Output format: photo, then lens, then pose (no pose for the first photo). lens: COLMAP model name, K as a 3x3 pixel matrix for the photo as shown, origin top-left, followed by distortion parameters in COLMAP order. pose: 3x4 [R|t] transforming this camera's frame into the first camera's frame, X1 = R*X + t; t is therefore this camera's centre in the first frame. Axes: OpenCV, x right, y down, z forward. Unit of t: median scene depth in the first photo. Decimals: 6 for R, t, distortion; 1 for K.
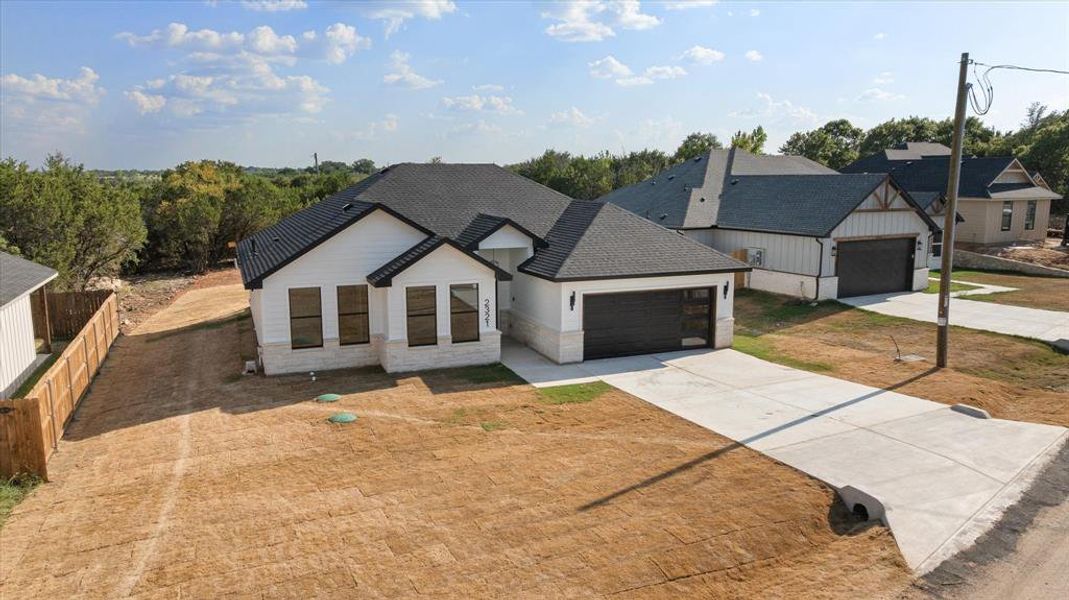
lens RADIAL K [[730.2, 0, 534.5], [0, 730.2, 300.0], [0, 0, 1]] dist [-0.001240, -0.000083]
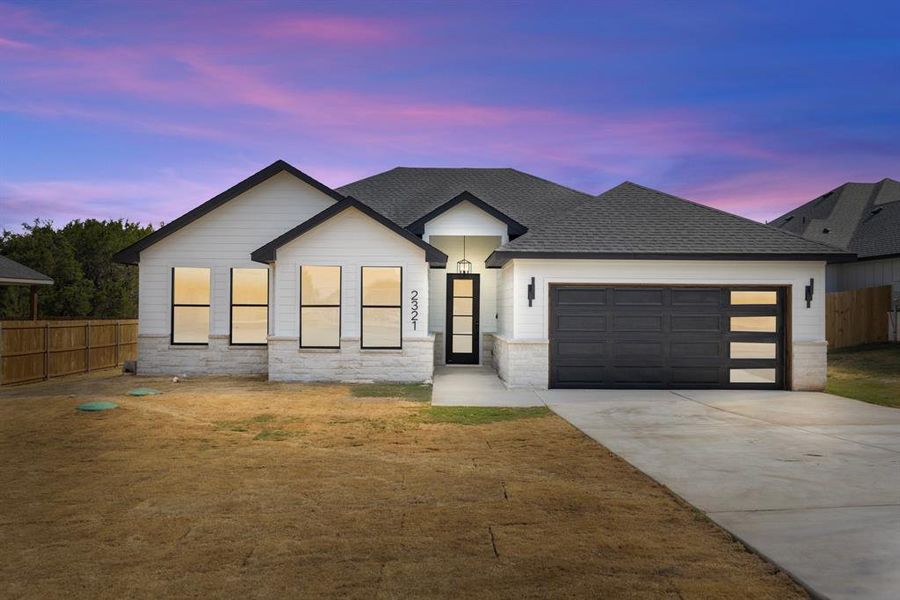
lens RADIAL K [[660.5, 0, 450.0], [0, 660.5, 300.0], [0, 0, 1]] dist [0.002928, -0.001178]
pose [[0.928748, 0.002718, -0.370702, 0.204396], [-0.067376, 0.984556, -0.161583, 0.109188], [0.364538, 0.175047, 0.914588, 0.422465]]
